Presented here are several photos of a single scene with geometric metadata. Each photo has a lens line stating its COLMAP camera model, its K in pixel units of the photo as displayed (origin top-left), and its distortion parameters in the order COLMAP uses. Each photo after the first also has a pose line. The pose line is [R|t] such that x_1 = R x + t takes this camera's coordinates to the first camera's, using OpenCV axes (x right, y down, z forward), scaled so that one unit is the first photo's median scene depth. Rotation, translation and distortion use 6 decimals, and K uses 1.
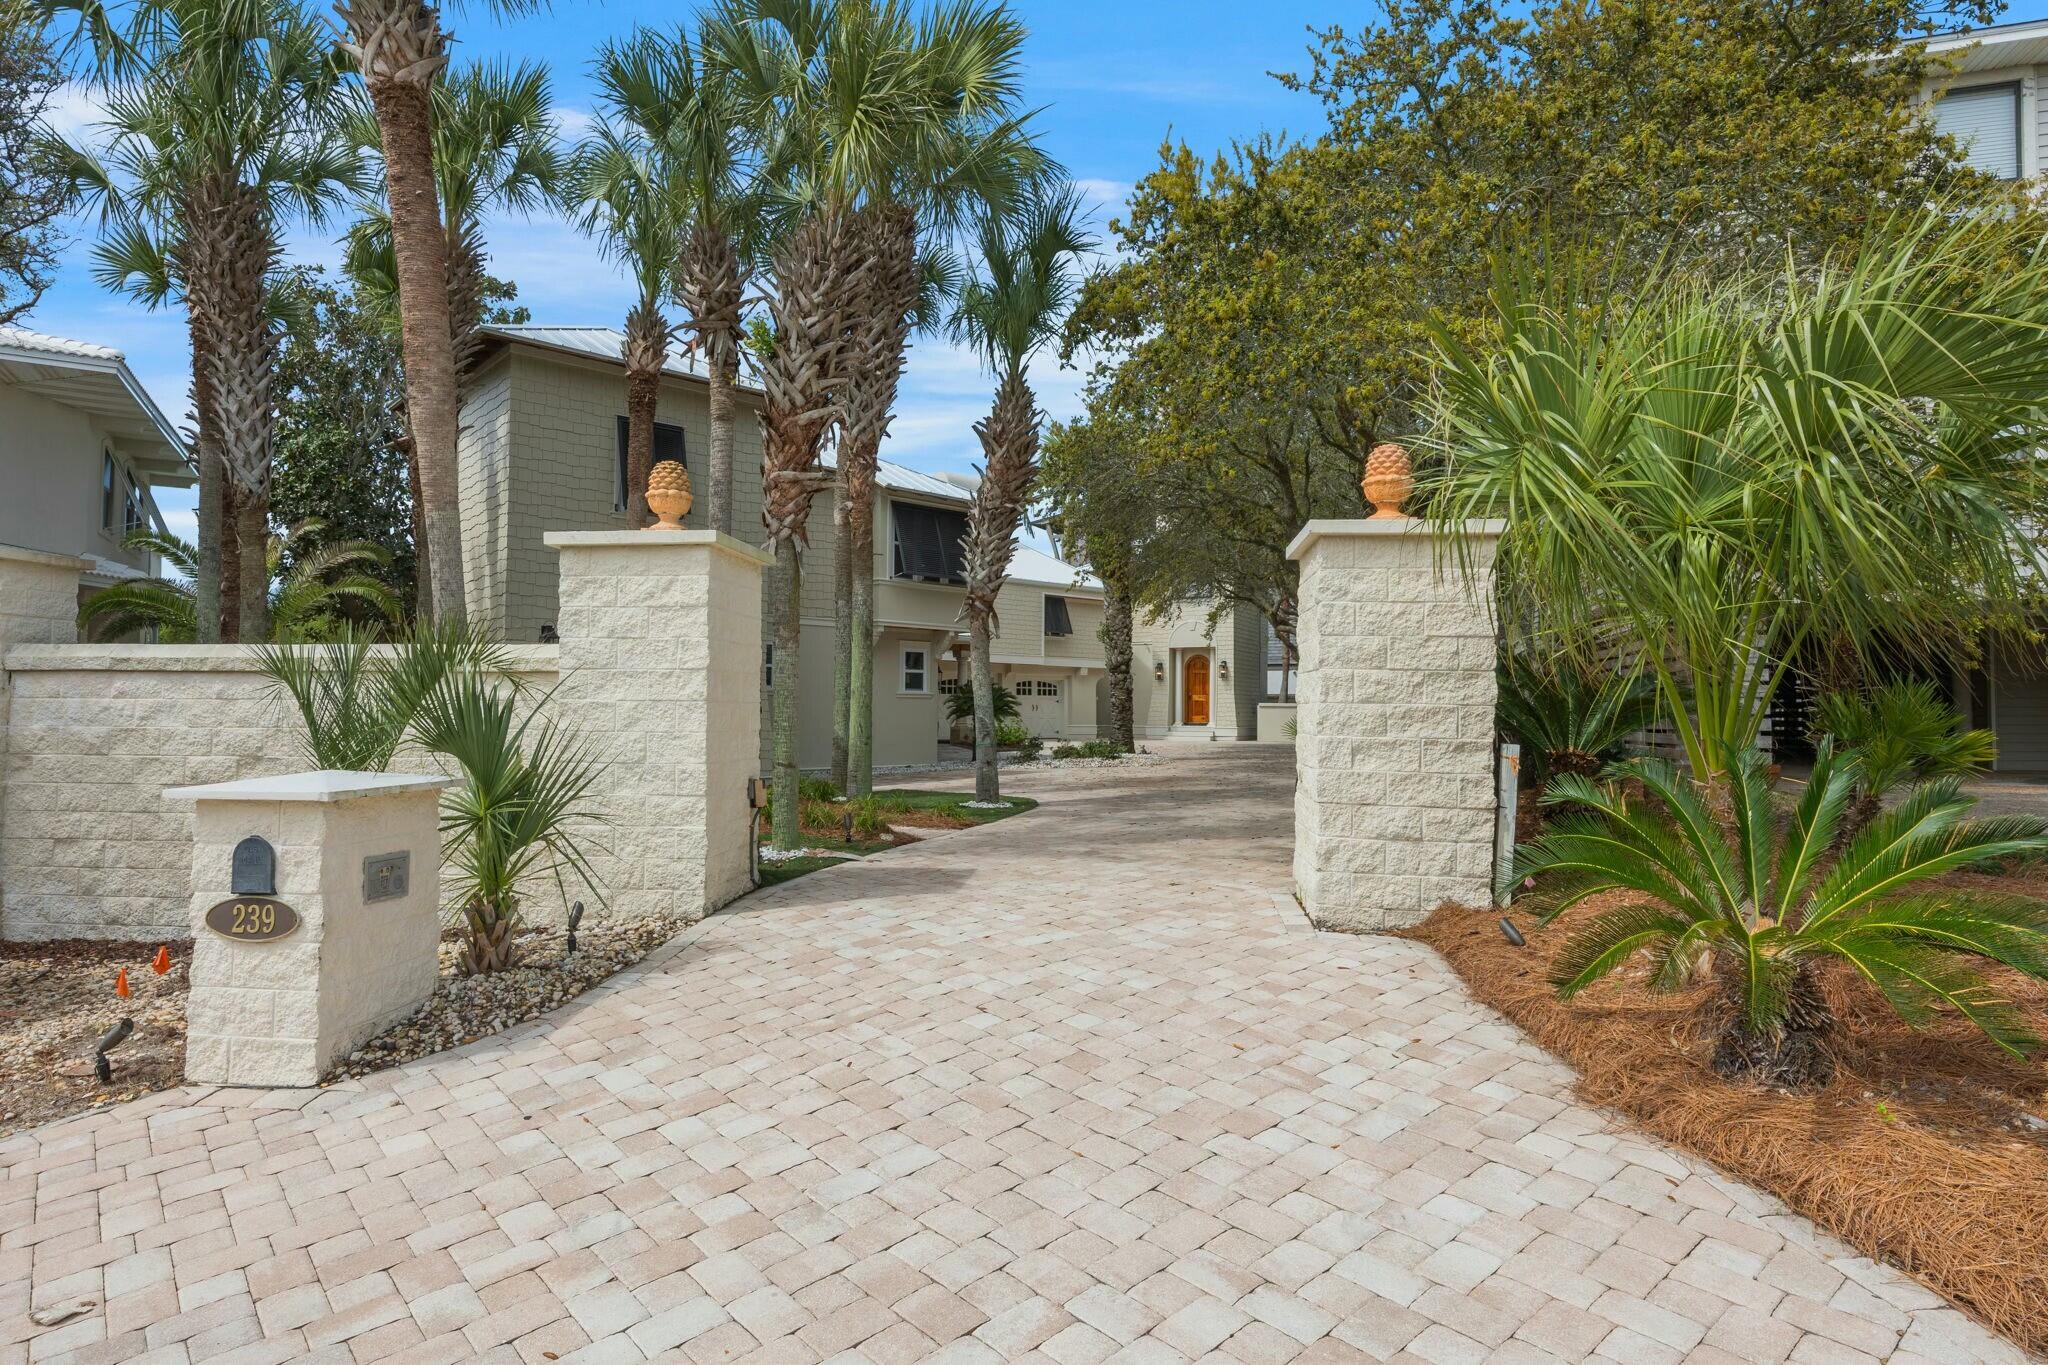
lens RADIAL K [[952.5, 0, 1024.0], [0, 952.5, 682.5], [0, 0, 1]] dist [0.002325, 0.000055]
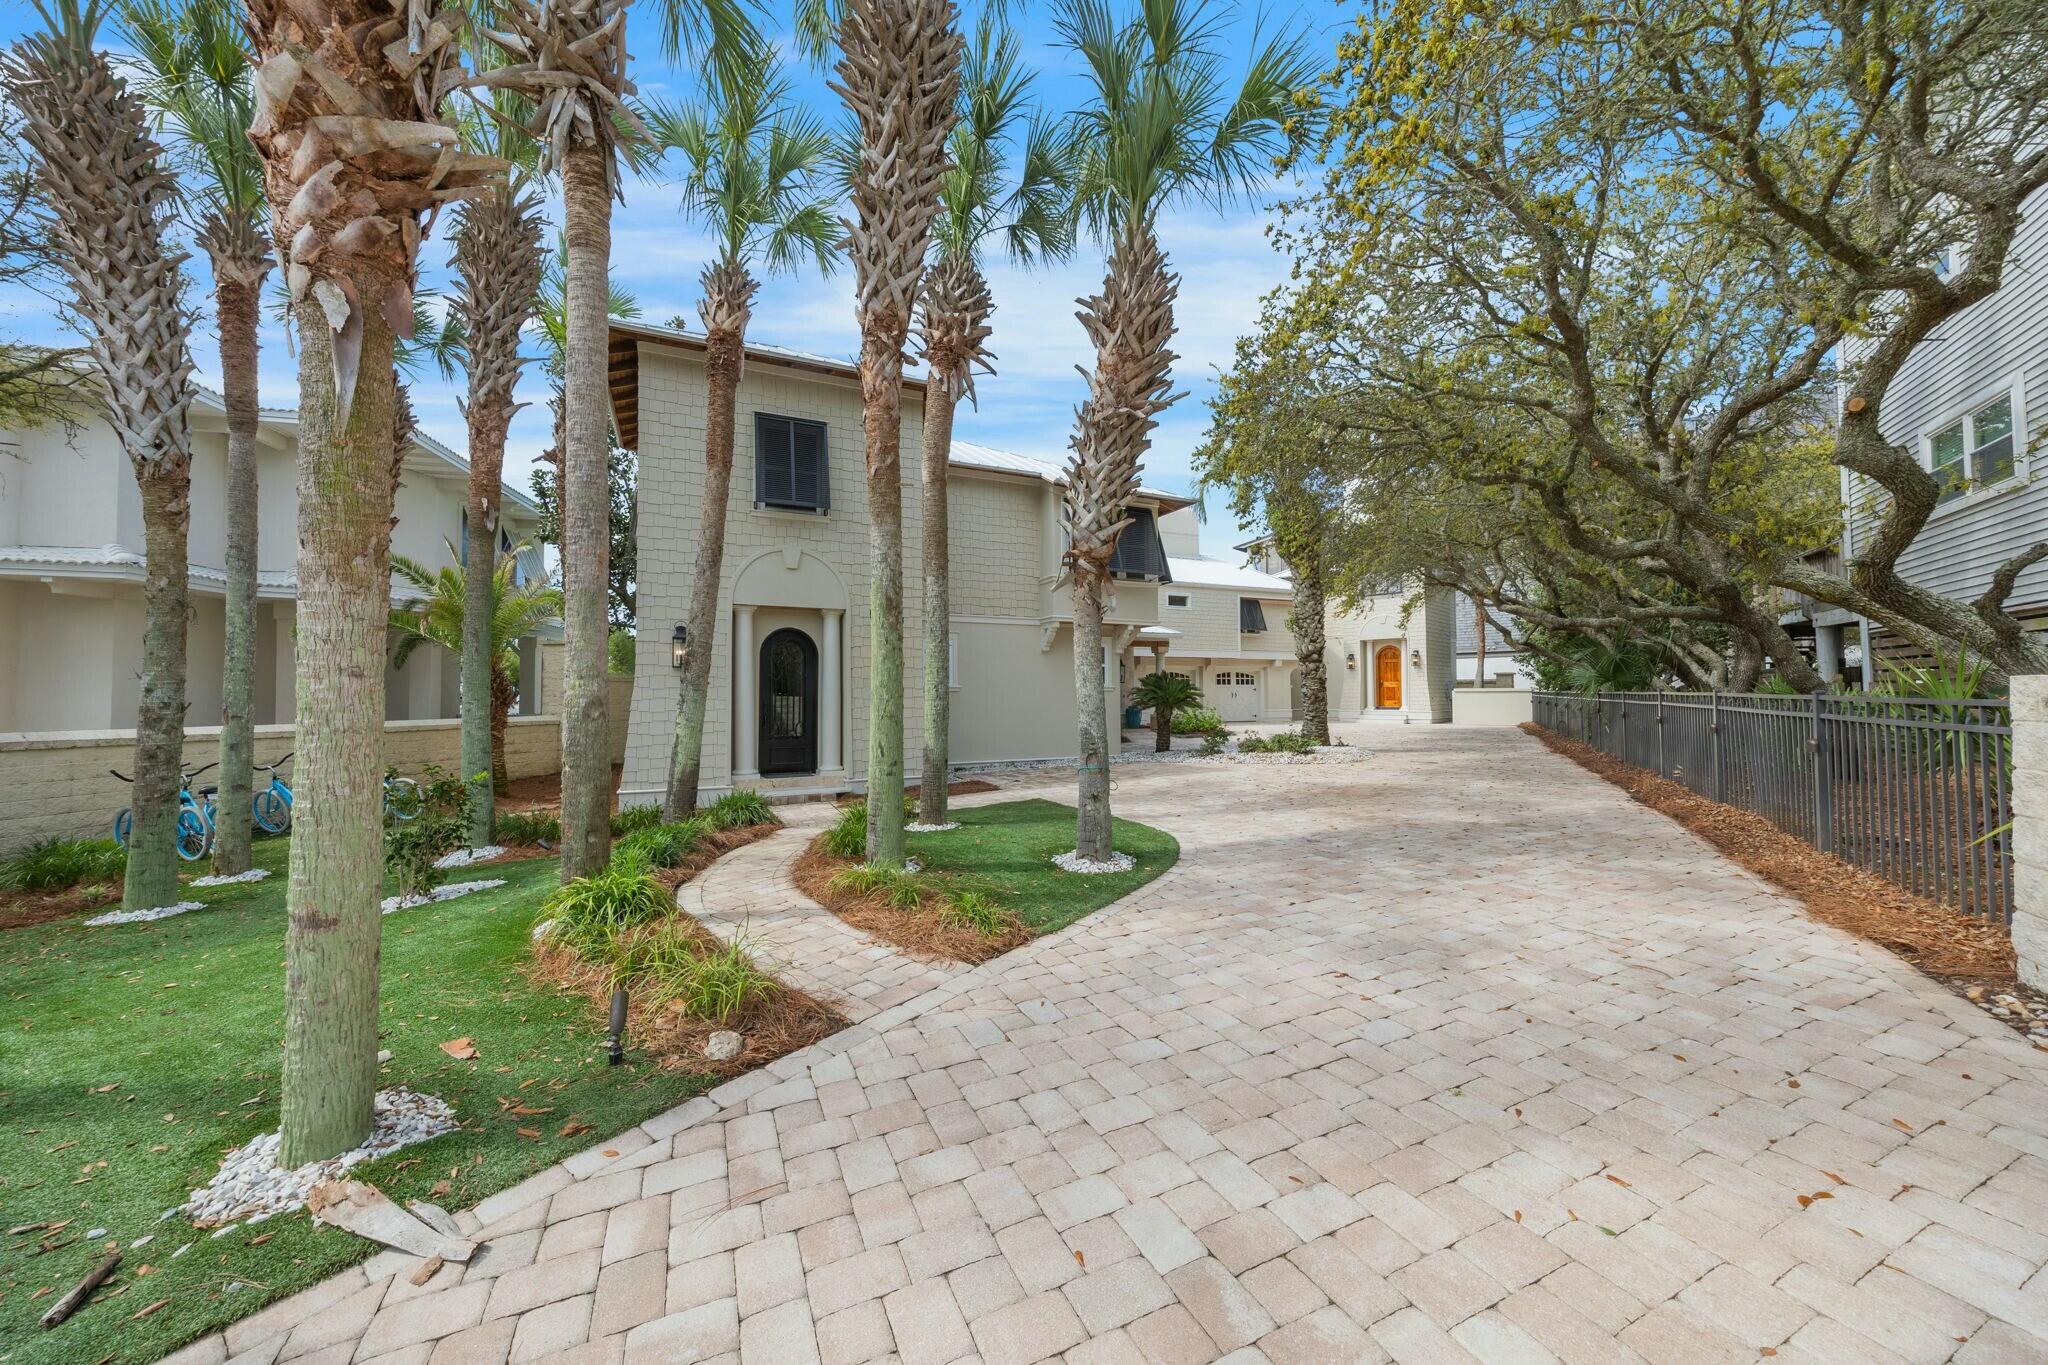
lens RADIAL K [[678.8, 0, 1016.2], [0, 678.8, 675.4], [0, 0, 1]] dist [0.009885, -0.000029]
pose [[0.951703, -0.018951, -0.306435, 0.018441], [0.018859, 0.999817, -0.003261, 0.000083], [0.306441, -0.002676, 0.951886, 0.173614]]
